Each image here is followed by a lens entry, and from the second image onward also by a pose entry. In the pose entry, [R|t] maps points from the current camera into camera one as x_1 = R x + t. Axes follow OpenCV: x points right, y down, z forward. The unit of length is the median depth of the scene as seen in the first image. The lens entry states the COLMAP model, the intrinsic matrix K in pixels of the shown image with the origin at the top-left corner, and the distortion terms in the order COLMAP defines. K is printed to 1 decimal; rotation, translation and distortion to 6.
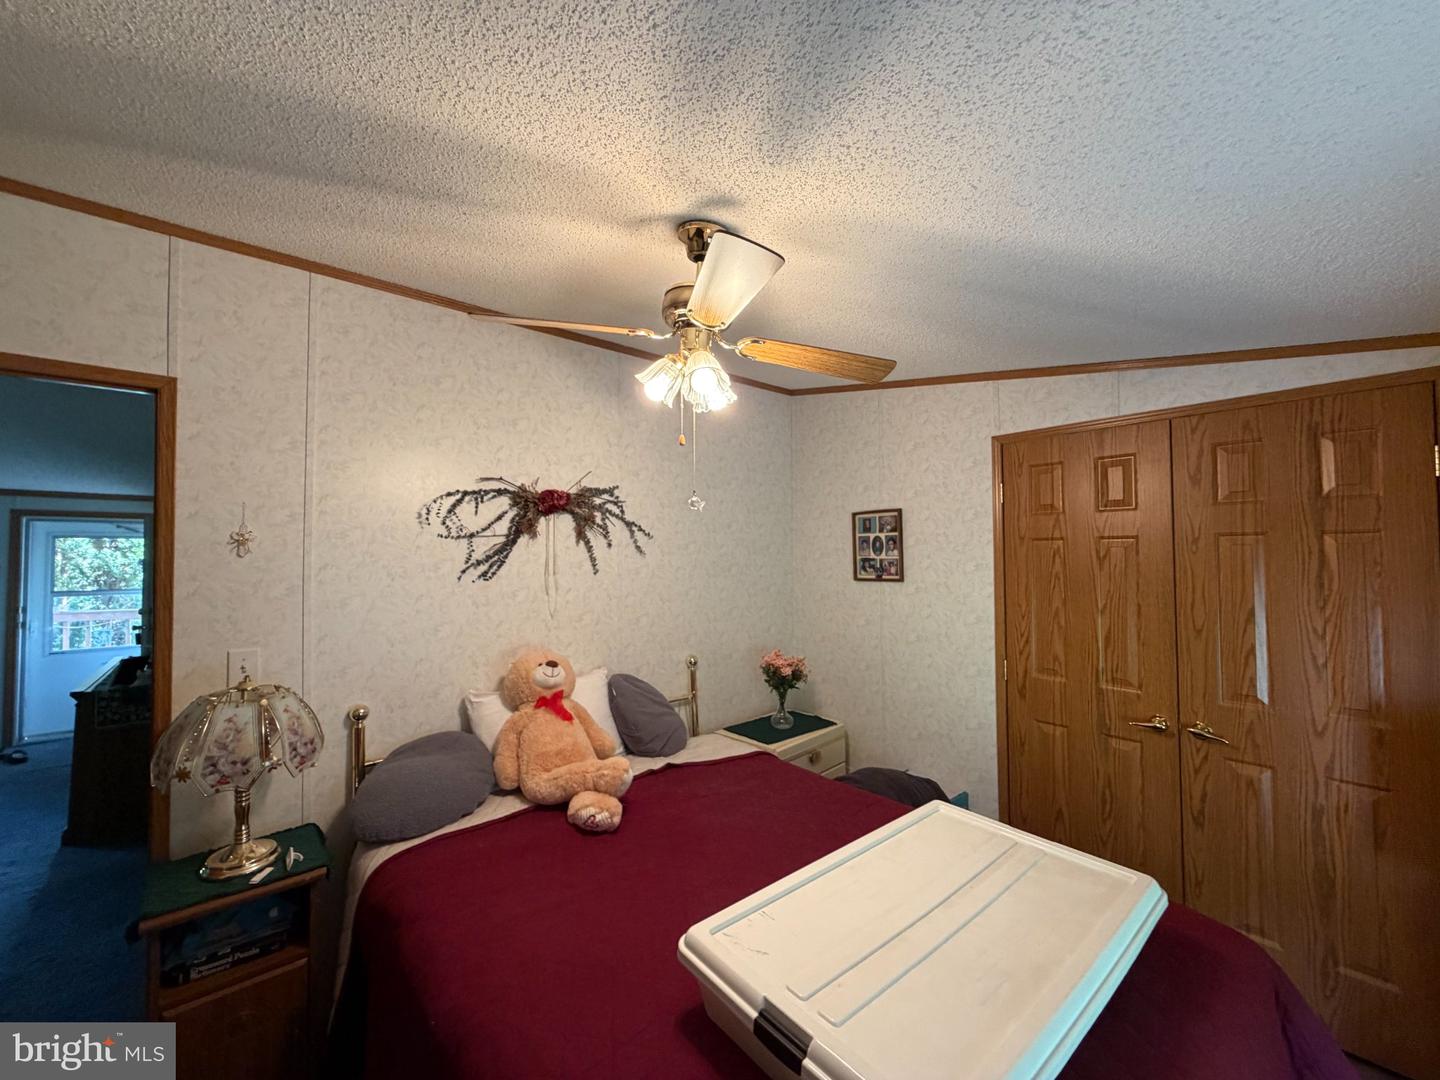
lens RADIAL K [[576.4, 0, 720.0], [0, 576.4, 540.0], [0, 0, 1]] dist [-0.000567, -0.000047]
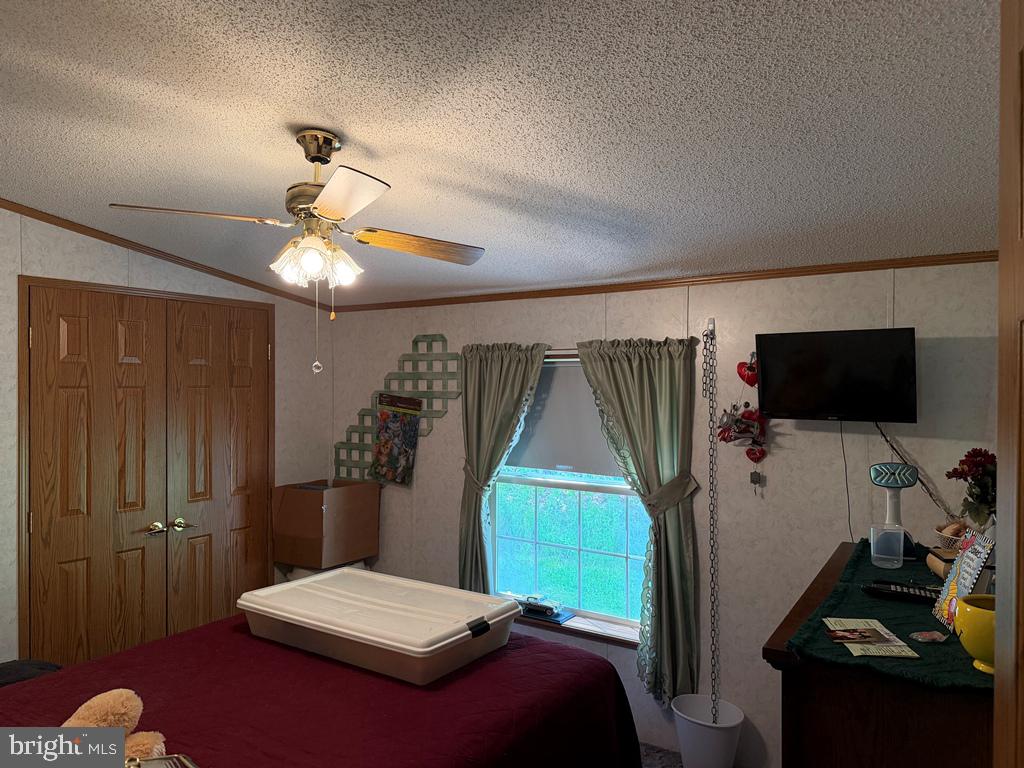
lens RADIAL K [[721.0, 0, 501.0], [0, 721.0, 389.2], [0, 0, 1]] dist [0.064463, -0.001687]
pose [[-0.255465, -0.006363, 0.966797, -1.063109], [-0.032621, 0.999466, -0.002041, -0.023917], [-0.966268, -0.032059, -0.255536, 0.673386]]
